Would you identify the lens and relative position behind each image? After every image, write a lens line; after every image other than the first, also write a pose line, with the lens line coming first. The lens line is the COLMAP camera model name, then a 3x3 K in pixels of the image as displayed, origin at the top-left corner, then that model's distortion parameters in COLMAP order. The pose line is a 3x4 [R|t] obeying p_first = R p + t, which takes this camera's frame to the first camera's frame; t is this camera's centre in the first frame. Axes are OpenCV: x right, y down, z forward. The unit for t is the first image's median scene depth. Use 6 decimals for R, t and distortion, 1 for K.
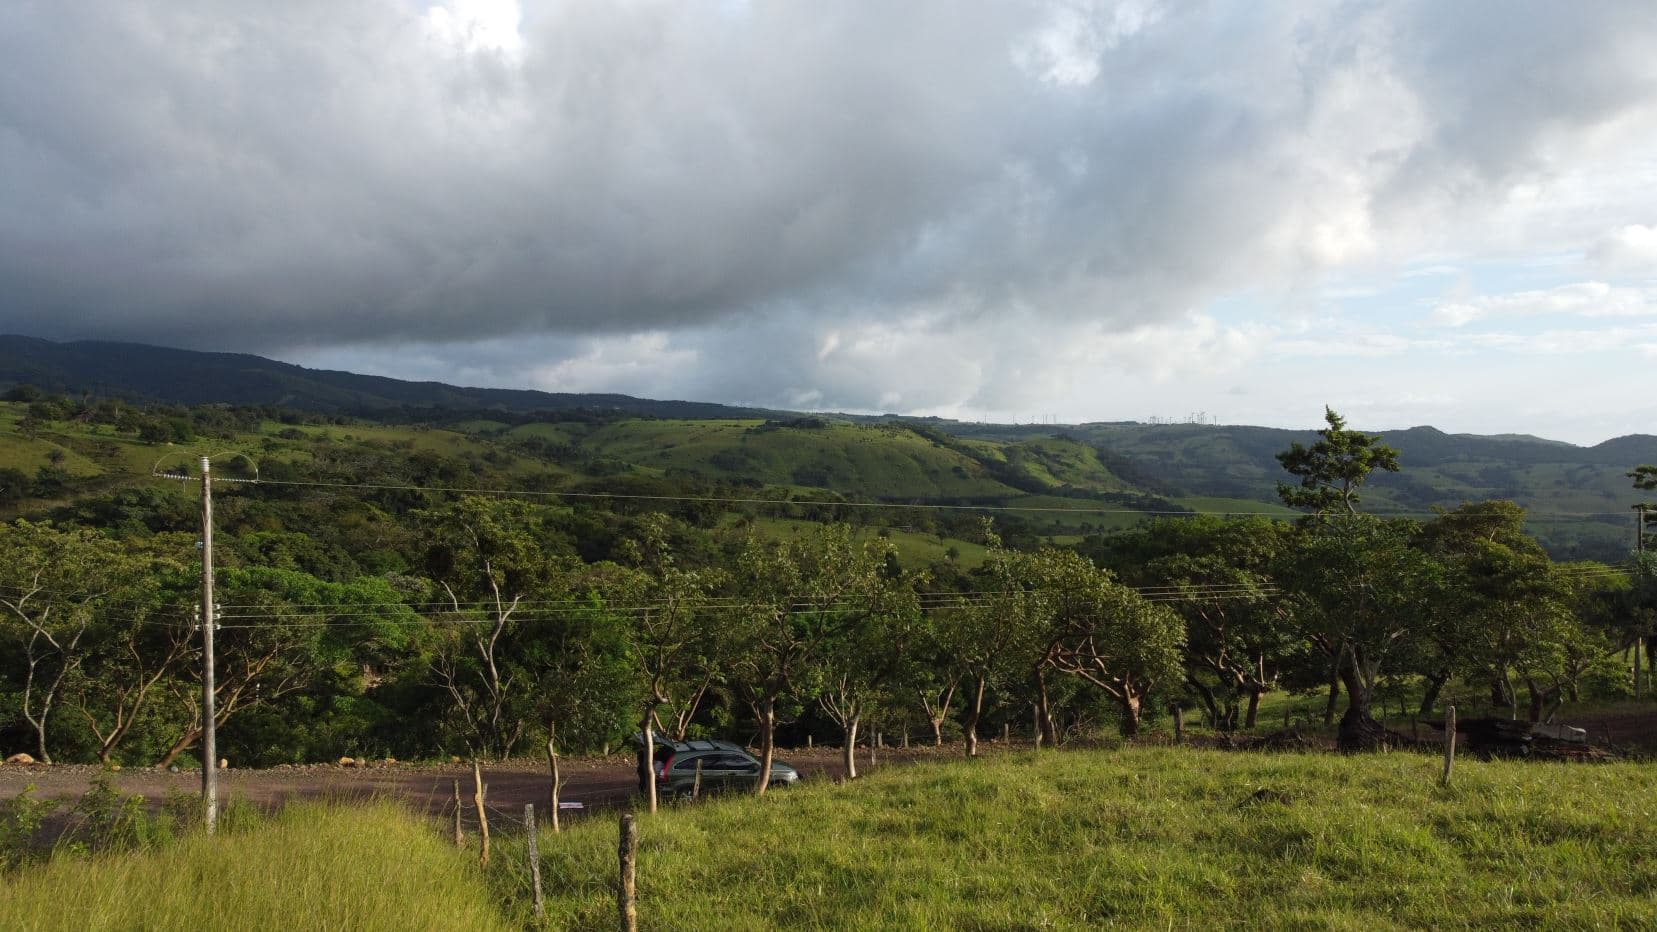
lens RADIAL K [[1256.4, 0, 822.0], [0, 1256.4, 461.9], [0, 0, 1]] dist [0.000463, -0.006685]
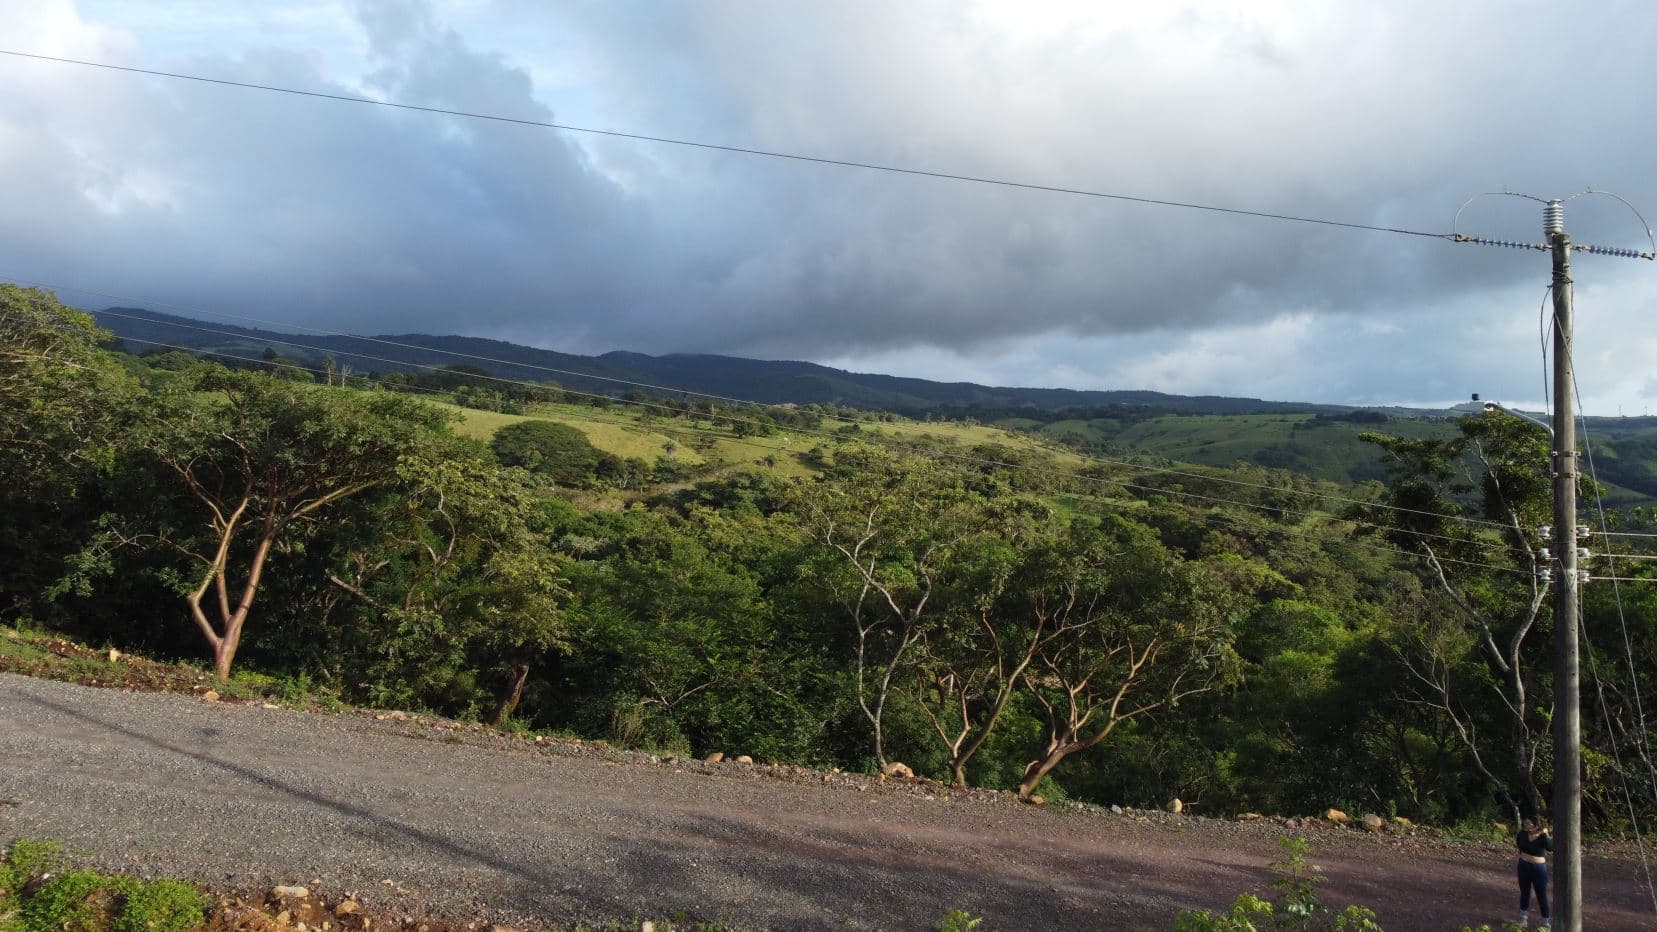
lens RADIAL K [[1256.4, 0, 822.0], [0, 1256.4, 461.9], [0, 0, 1]] dist [0.000463, -0.006685]
pose [[0.916303, 0.002009, -0.400480, -0.032243], [-0.001576, 0.999998, 0.001408, 0.005273], [0.400482, -0.000659, 0.916305, 0.028032]]
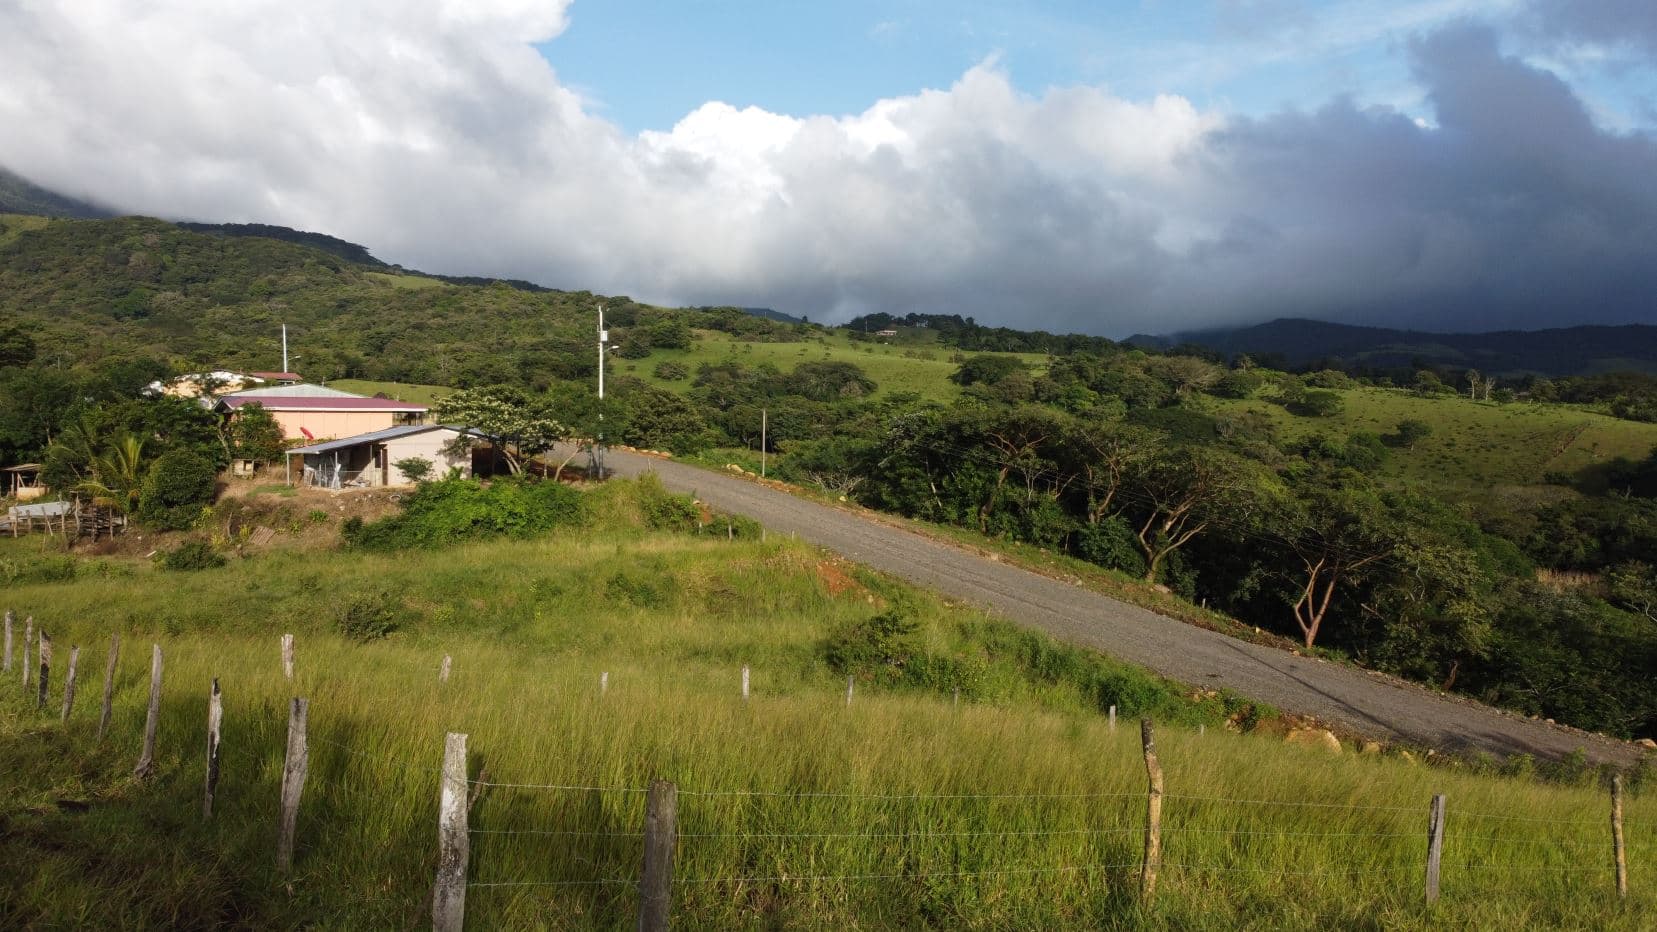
lens RADIAL K [[1256.4, 0, 822.0], [0, 1256.4, 461.9], [0, 0, 1]] dist [0.000463, -0.006685]
pose [[0.293869, 0.014011, -0.955743, 0.026183], [-0.016748, 0.999815, 0.009507, -0.003682], [0.955699, 0.013213, 0.294049, -0.014055]]
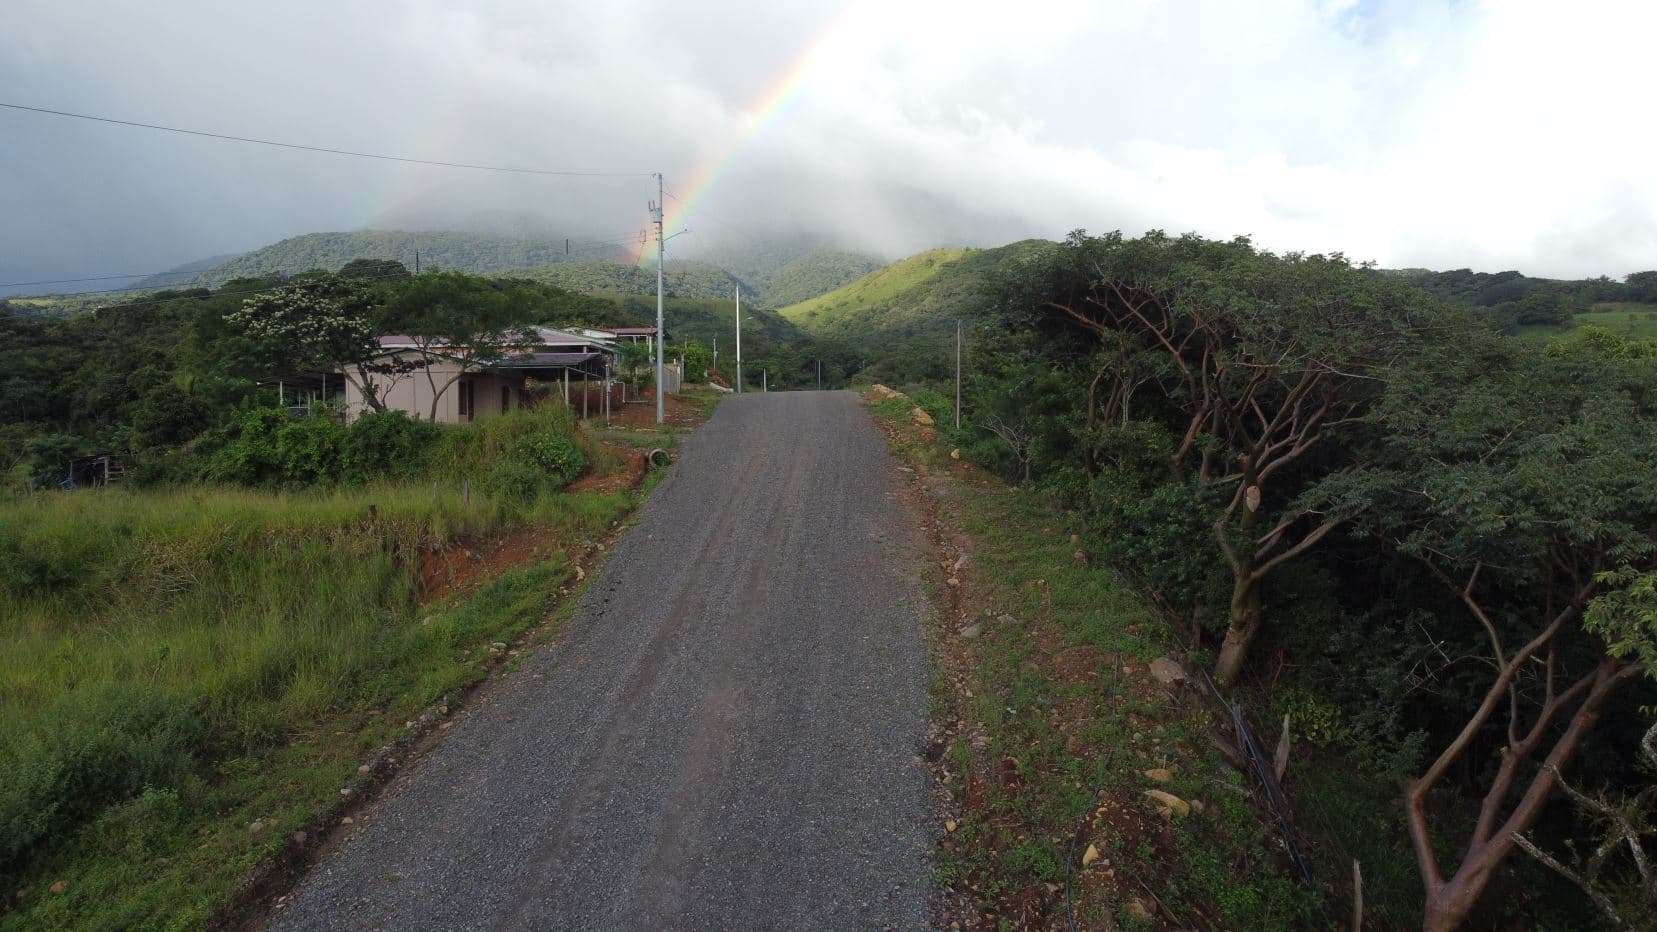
lens RADIAL K [[1256.4, 0, 822.0], [0, 1256.4, 461.9], [0, 0, 1]] dist [0.000463, -0.006685]
pose [[-0.387799, 0.009219, -0.921698, -0.050301], [-0.016565, 0.999719, 0.016969, 0.002699], [0.921595, 0.021848, -0.387537, 0.076008]]
